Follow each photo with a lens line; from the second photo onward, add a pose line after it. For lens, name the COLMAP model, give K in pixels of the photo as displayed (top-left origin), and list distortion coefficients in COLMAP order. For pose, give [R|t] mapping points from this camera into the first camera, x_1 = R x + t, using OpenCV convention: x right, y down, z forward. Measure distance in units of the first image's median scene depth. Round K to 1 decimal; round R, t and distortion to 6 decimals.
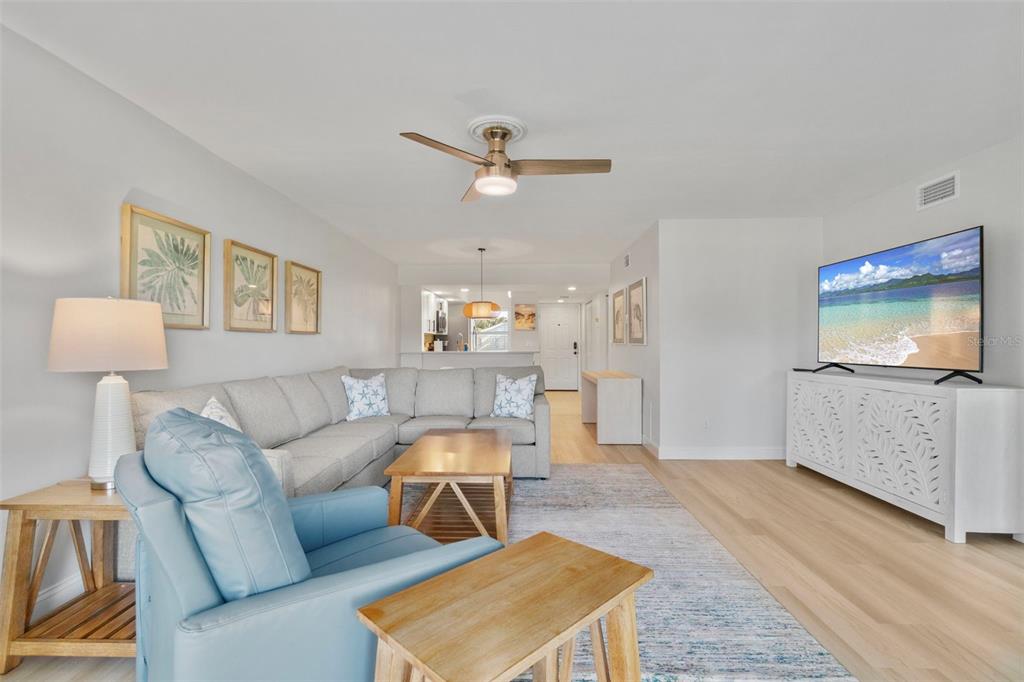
lens RADIAL K [[473.8, 0, 492.3], [0, 473.8, 344.2], [0, 0, 1]] dist [0.031114, -0.026958]
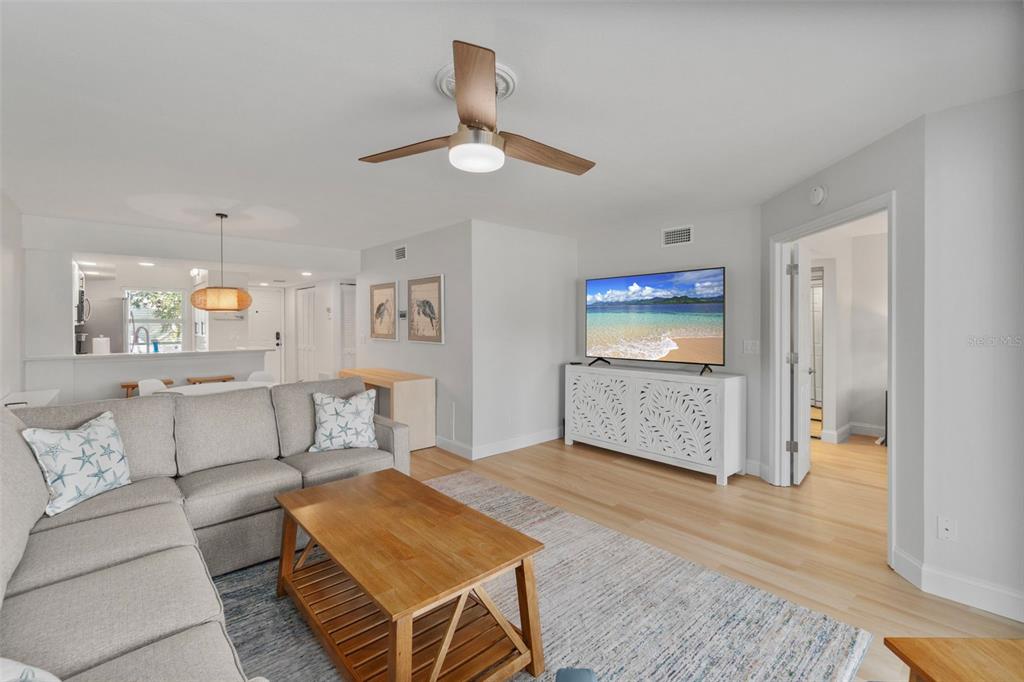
lens RADIAL K [[453.4, 0, 506.6], [0, 453.4, 325.0], [0, 0, 1]] dist [-0.003062, -0.000327]
pose [[0.715260, -0.001230, 0.698857, -0.352784], [0.001494, 0.999999, 0.000230, -0.056378], [-0.698856, 0.000879, 0.715261, 0.361112]]
